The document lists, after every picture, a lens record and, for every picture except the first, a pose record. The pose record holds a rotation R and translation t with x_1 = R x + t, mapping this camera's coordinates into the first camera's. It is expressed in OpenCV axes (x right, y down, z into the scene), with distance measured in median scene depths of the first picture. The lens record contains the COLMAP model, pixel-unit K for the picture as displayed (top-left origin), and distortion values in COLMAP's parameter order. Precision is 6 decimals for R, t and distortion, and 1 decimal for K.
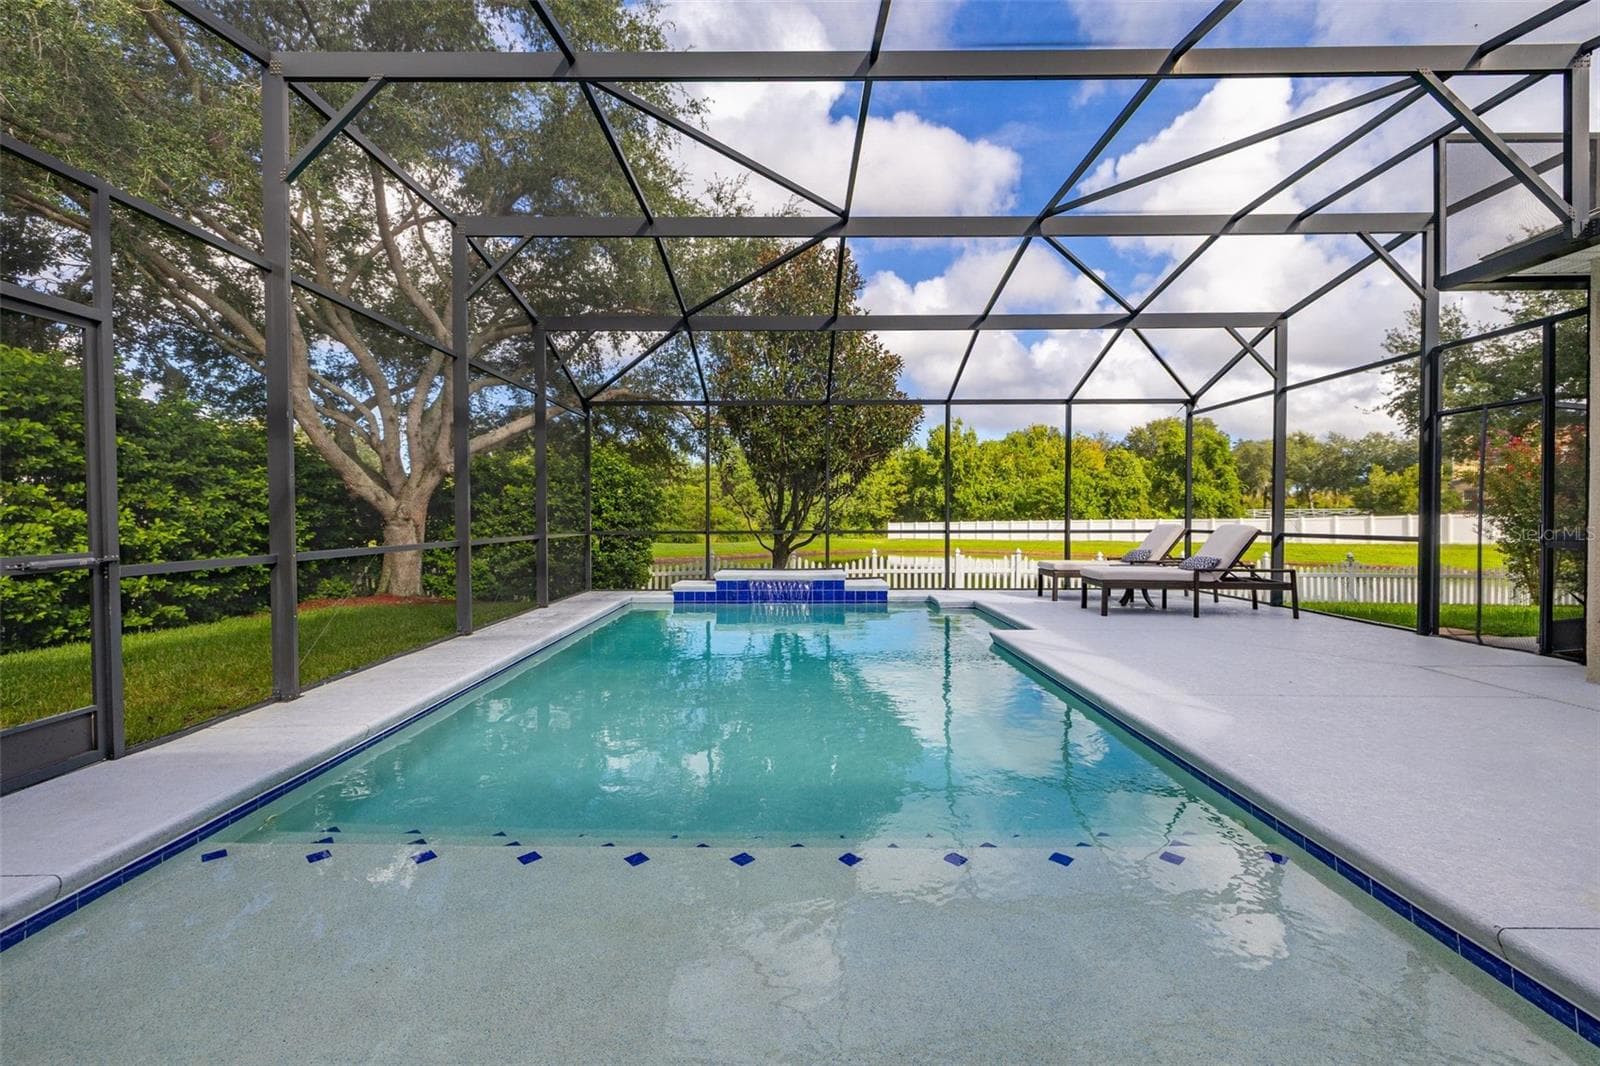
lens RADIAL K [[673.8, 0, 804.0], [0, 673.8, 526.2], [0, 0, 1]] dist [0.004072, 0.001239]
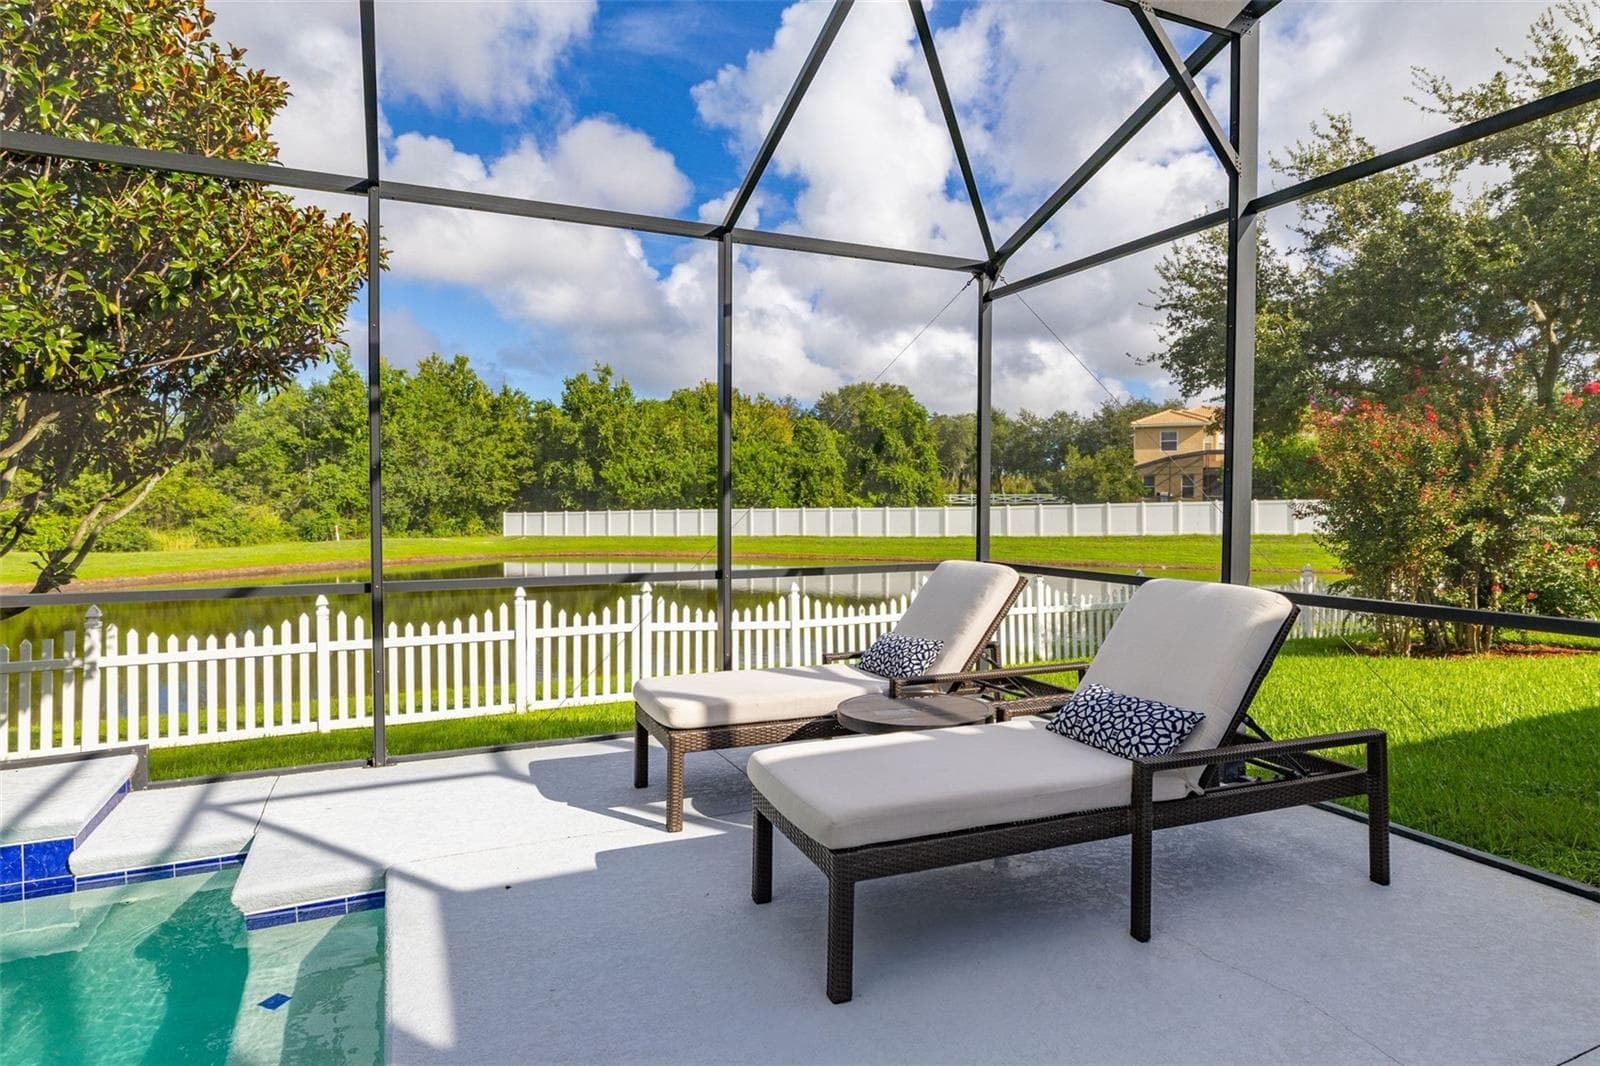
lens RADIAL K [[885.0, 0, 800.0], [0, 885.0, 524.0], [0, 0, 1]] dist [-0.001665, -0.000264]
pose [[0.909724, -0.010126, 0.415089, 0.039549], [0.005337, 0.999905, 0.012695, -0.004820], [-0.415178, -0.009334, 0.909692, 0.093747]]
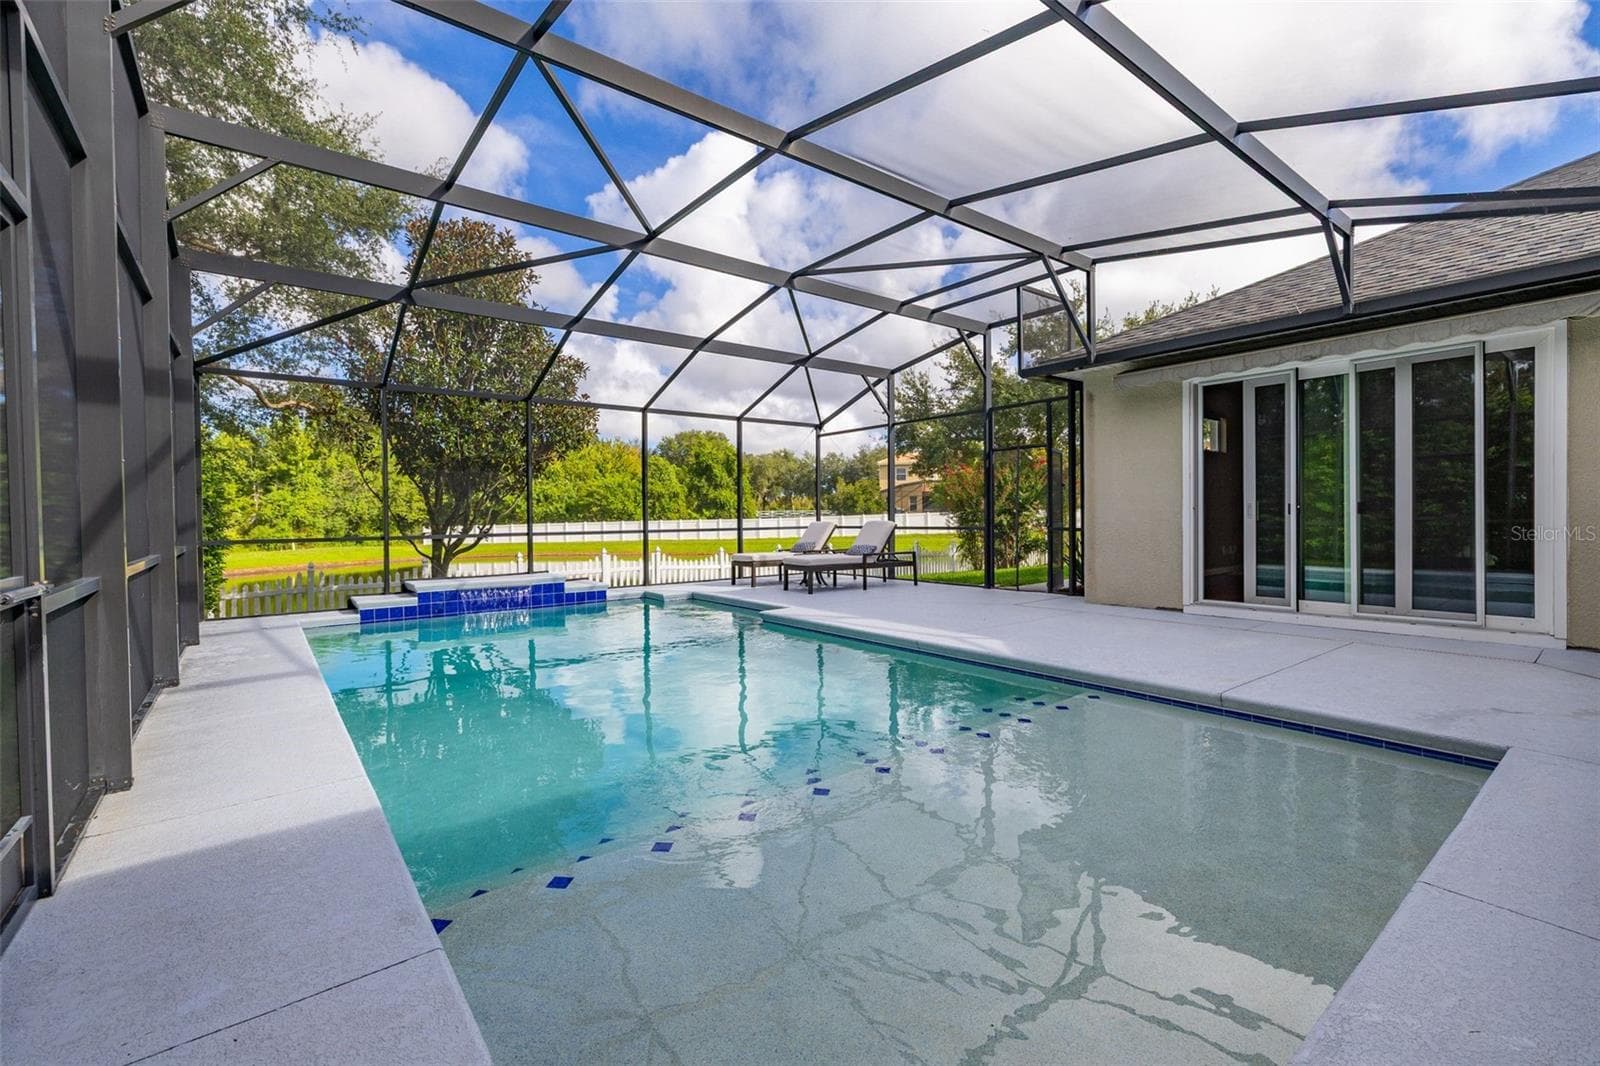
lens RADIAL K [[673.8, 0, 786.6], [0, 673.8, 524.5], [0, 0, 1]] dist [0.004072, 0.001239]
pose [[0.797222, -0.014521, 0.603512, -0.044967], [0.017973, 0.999838, 0.000317, 0.000184], [-0.603419, 0.010594, 0.797354, 0.002834]]
